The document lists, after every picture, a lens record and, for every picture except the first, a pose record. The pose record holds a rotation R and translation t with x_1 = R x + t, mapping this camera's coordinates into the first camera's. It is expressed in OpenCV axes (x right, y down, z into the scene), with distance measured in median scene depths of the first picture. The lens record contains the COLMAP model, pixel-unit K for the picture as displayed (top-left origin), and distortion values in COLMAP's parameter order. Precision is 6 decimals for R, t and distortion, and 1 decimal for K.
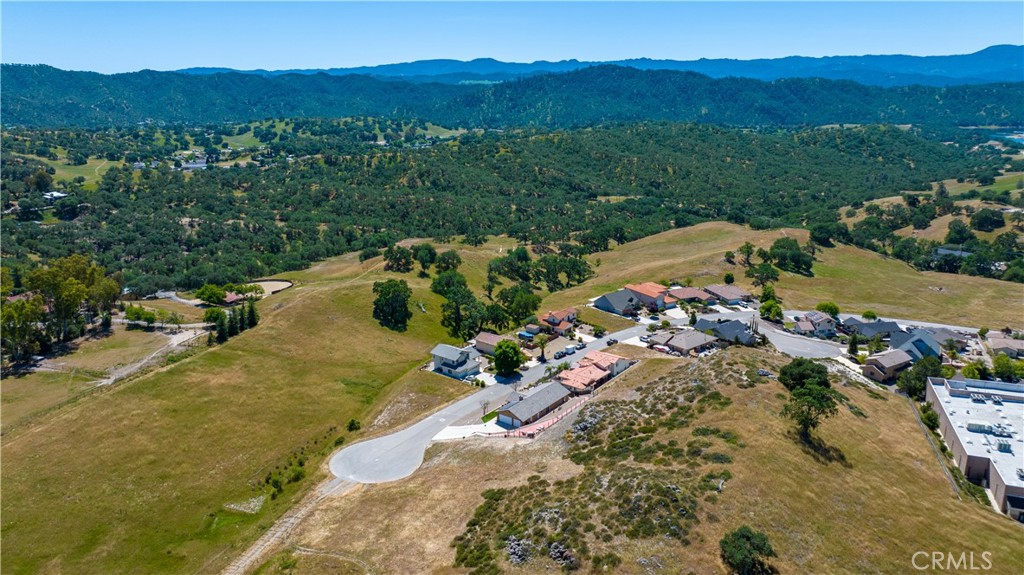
lens RADIAL K [[719.0, 0, 522.1], [0, 719.0, 269.5], [0, 0, 1]] dist [-0.013331, 0.004209]
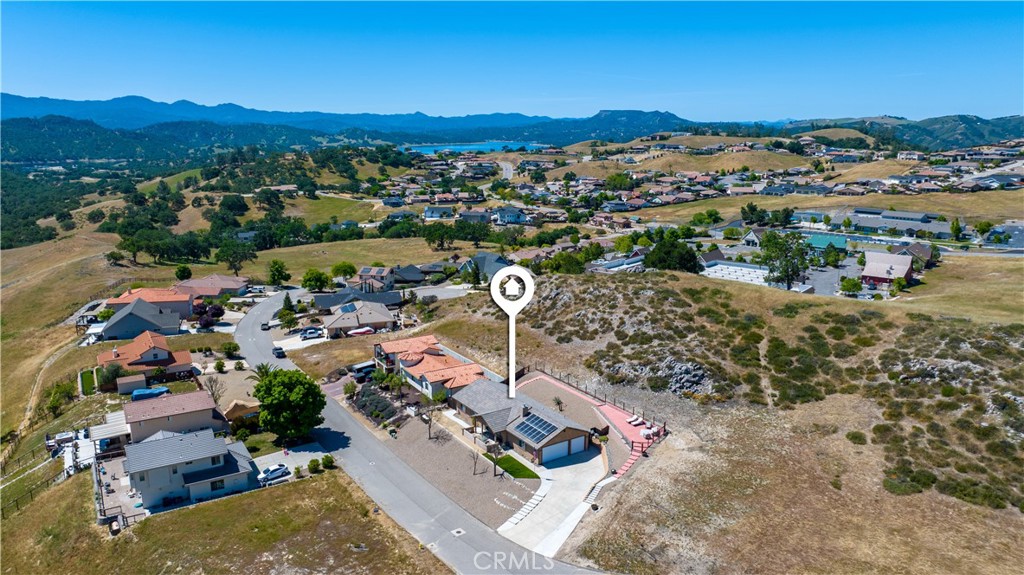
lens RADIAL K [[719.0, 0, 522.1], [0, 719.0, 269.5], [0, 0, 1]] dist [-0.013331, 0.004209]
pose [[0.332993, -0.175689, 0.926417, -0.385965], [0.230888, 0.967772, 0.100541, 0.023435], [-0.914224, 0.180419, 0.362826, 0.660390]]
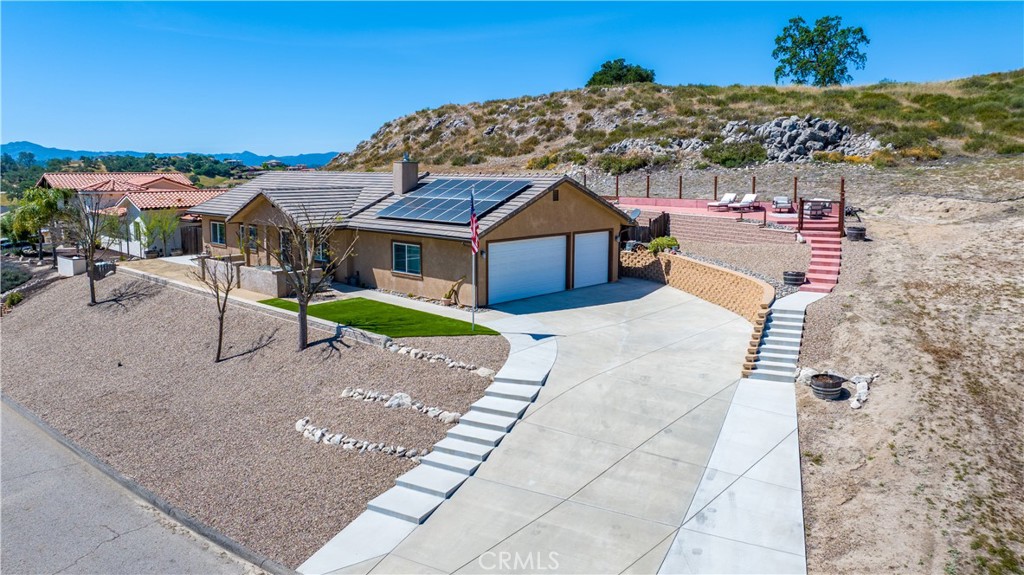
lens RADIAL K [[720.9, 0, 531.4], [0, 720.9, 262.3], [0, 0, 1]] dist [-0.009031, -0.001548]
pose [[0.106248, -0.124712, 0.986488, -0.133003], [0.246109, 0.964533, 0.095429, 0.157254], [-0.963401, 0.232645, 0.133172, 0.794168]]
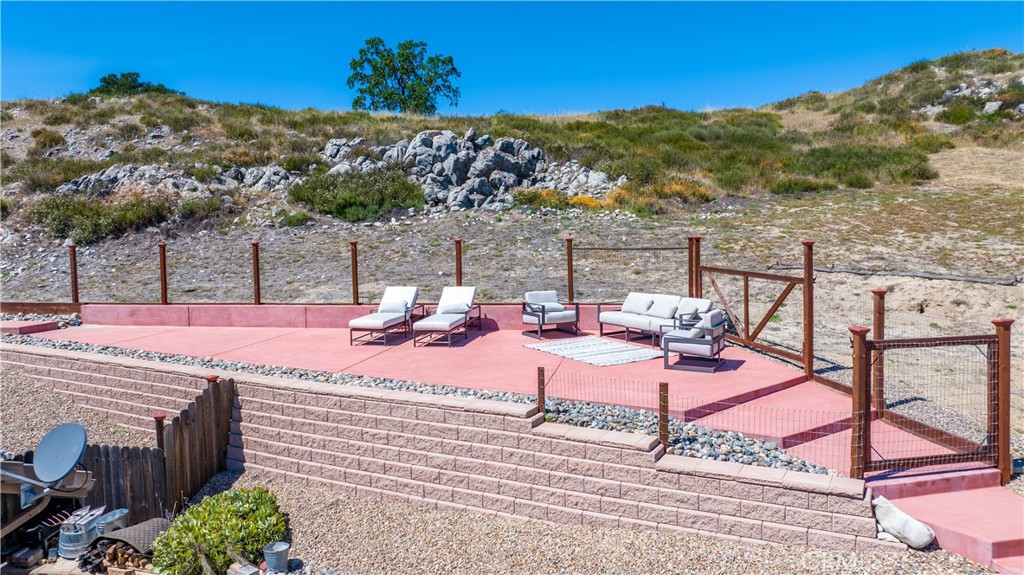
lens RADIAL K [[737.2, 0, 515.8], [0, 737.2, 268.9], [0, 0, 1]] dist [-0.034924, 0.039480]
pose [[-0.451647, -0.039784, 0.891309, -0.032091], [0.239275, 0.957008, 0.163963, 0.159463], [-0.859513, 0.287322, -0.422711, 0.786738]]
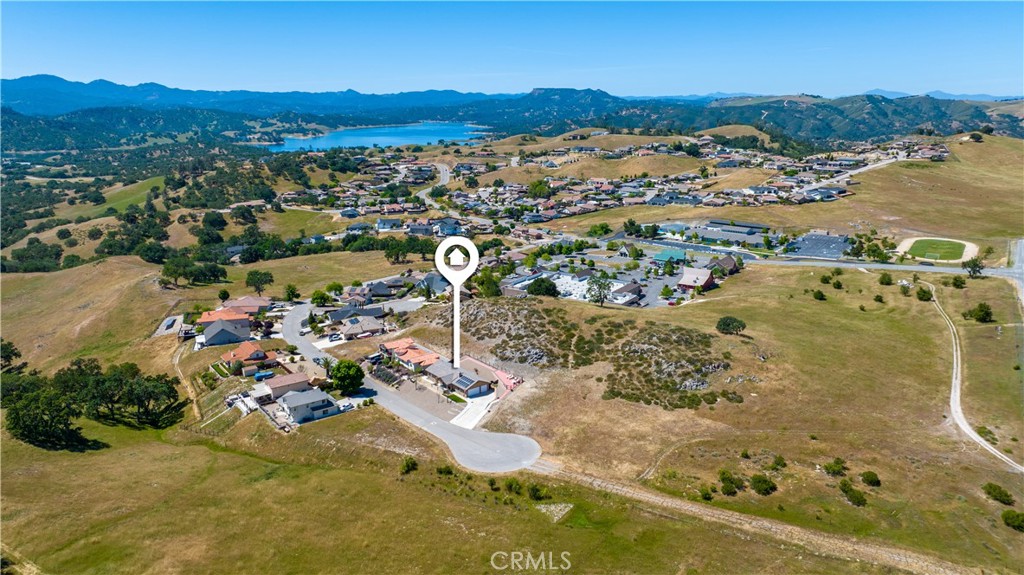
lens RADIAL K [[707.8, 0, 520.8], [0, 707.8, 283.8], [0, 0, 1]] dist [-0.012437, -0.003339]
pose [[0.249147, -0.232089, 0.940245, -0.830832], [0.246661, 0.954050, 0.170136, -0.103985], [-0.936528, 0.189533, 0.294946, 0.457484]]
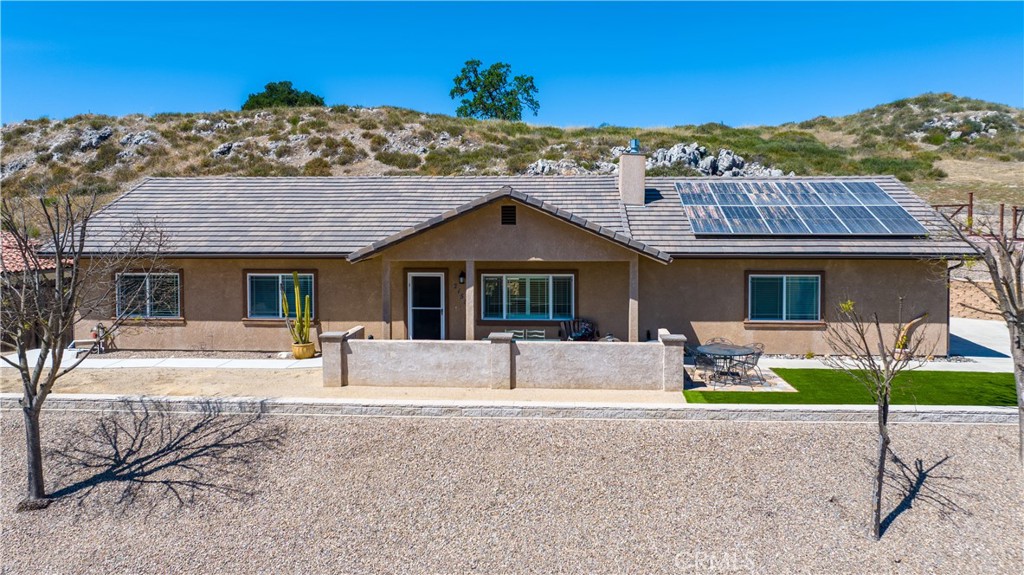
lens RADIAL K [[726.8, 0, 512.0], [0, 726.8, 260.6], [0, 0, 1]] dist [-0.017402, -0.002199]
pose [[-0.539917, -0.039447, 0.840793, -0.066426], [0.213380, 0.959857, 0.182055, 0.139737], [-0.814223, 0.277703, -0.509826, 0.888692]]
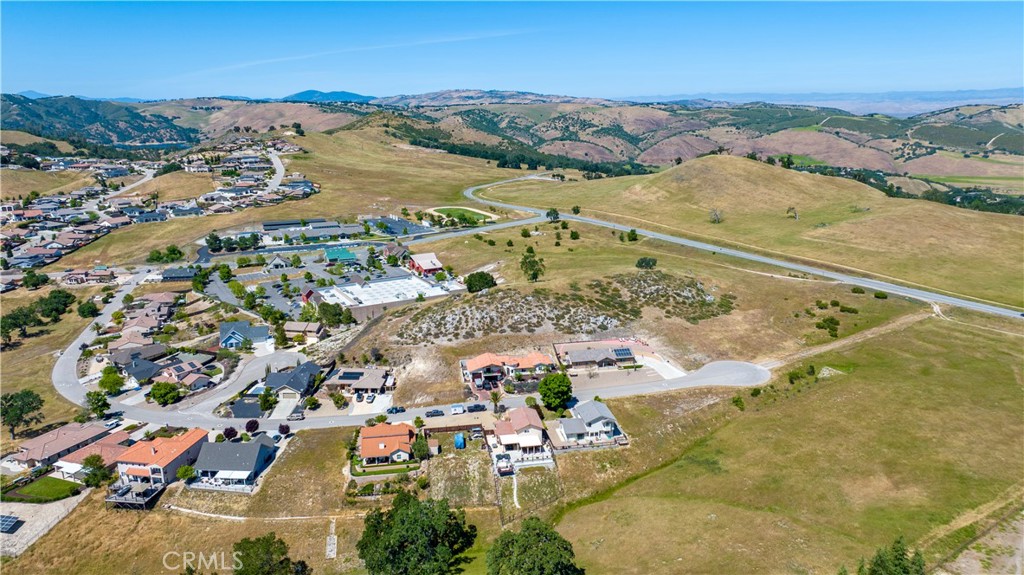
lens RADIAL K [[726.8, 0, 512.0], [0, 726.8, 260.6], [0, 0, 1]] dist [-0.017402, -0.002199]
pose [[-0.744546, -0.133357, 0.654115, -0.566553], [0.177194, 0.905218, 0.386242, -0.398884], [-0.643625, 0.403480, -0.650347, 1.553997]]
